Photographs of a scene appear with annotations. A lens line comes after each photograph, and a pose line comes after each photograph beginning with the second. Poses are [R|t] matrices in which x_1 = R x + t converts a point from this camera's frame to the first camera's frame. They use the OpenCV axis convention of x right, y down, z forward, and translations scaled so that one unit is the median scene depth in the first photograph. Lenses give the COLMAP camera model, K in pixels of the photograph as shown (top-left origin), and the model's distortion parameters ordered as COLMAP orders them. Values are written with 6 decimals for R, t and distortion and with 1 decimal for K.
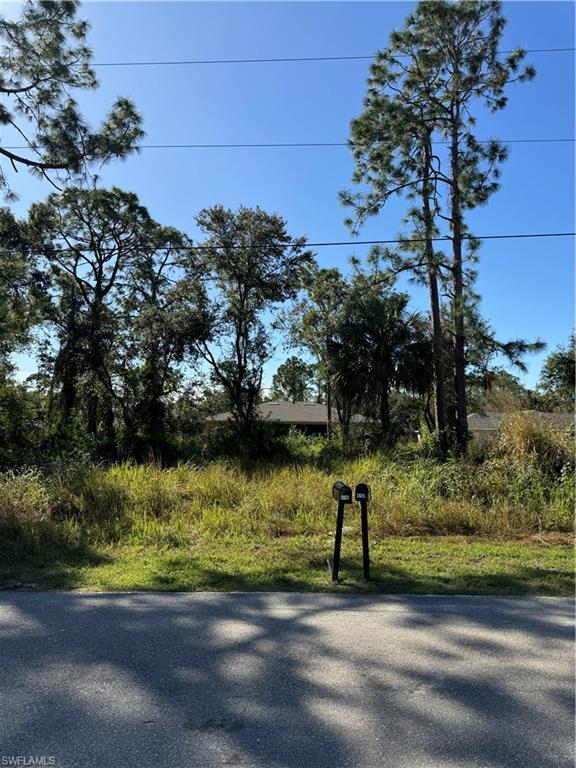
lens RADIAL K [[538.8, 0, 286.1], [0, 538.8, 386.6], [0, 0, 1]] dist [0.110442, -0.165254]
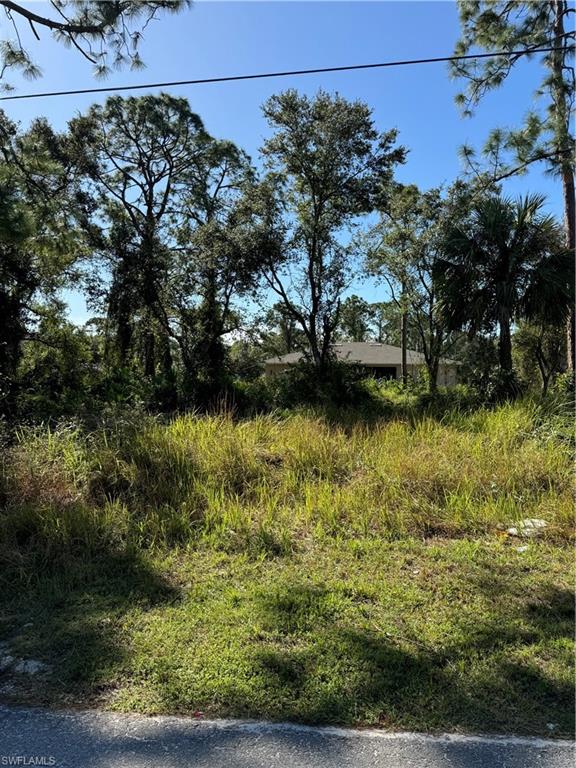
lens RADIAL K [[538.8, 0, 286.1], [0, 538.8, 386.6], [0, 0, 1]] dist [0.110442, -0.165254]
pose [[0.995146, -0.003545, -0.098344, -0.036538], [0.013800, 0.994502, 0.103800, 0.010586], [0.097435, -0.104653, 0.989724, 0.114431]]
